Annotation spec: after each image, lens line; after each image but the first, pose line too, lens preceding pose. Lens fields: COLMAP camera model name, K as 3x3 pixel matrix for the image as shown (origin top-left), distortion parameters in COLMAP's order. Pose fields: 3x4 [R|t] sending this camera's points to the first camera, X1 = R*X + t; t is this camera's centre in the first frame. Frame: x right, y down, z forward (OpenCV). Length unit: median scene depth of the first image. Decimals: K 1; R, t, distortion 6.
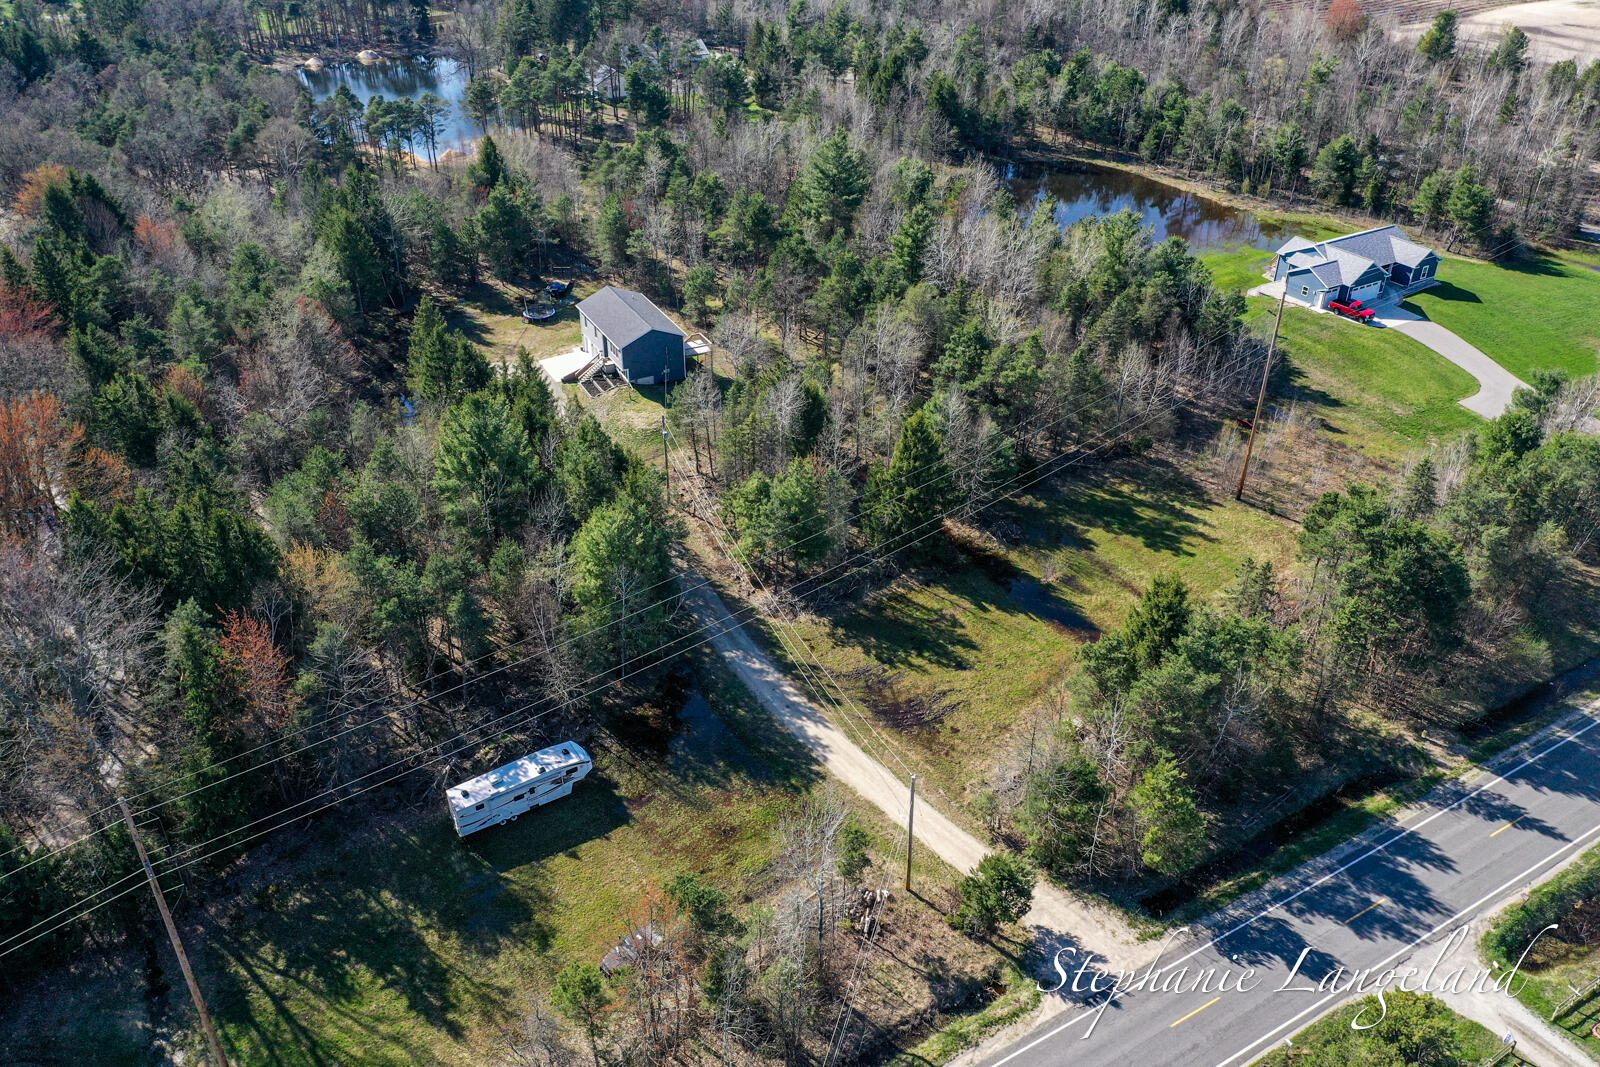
lens RADIAL K [[1260.5, 0, 806.1], [0, 1260.5, 534.9], [0, 0, 1]] dist [-0.011230, 0.002555]
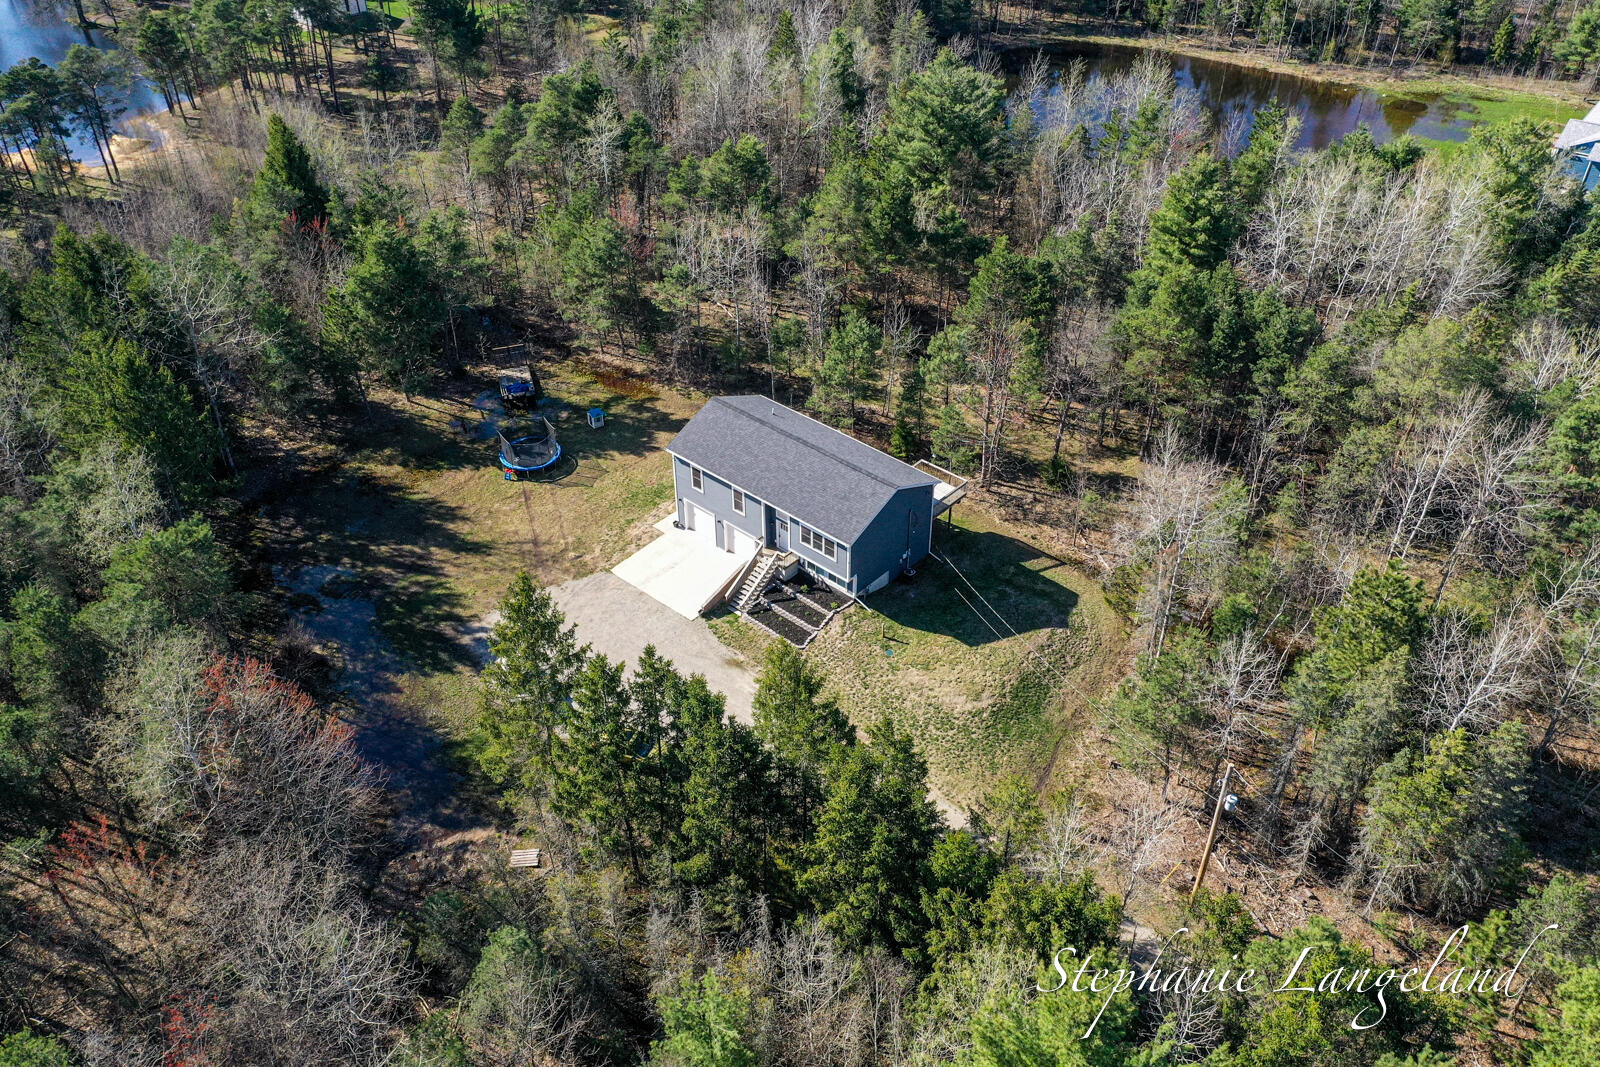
lens RADIAL K [[1260.5, 0, 805.8], [0, 1260.5, 522.8], [0, 0, 1]] dist [-0.011230, 0.002555]
pose [[0.936781, -0.215420, 0.275744, -0.398092], [0.192797, 0.975386, 0.107015, -0.284122], [-0.292010, -0.047087, 0.955255, 0.723313]]
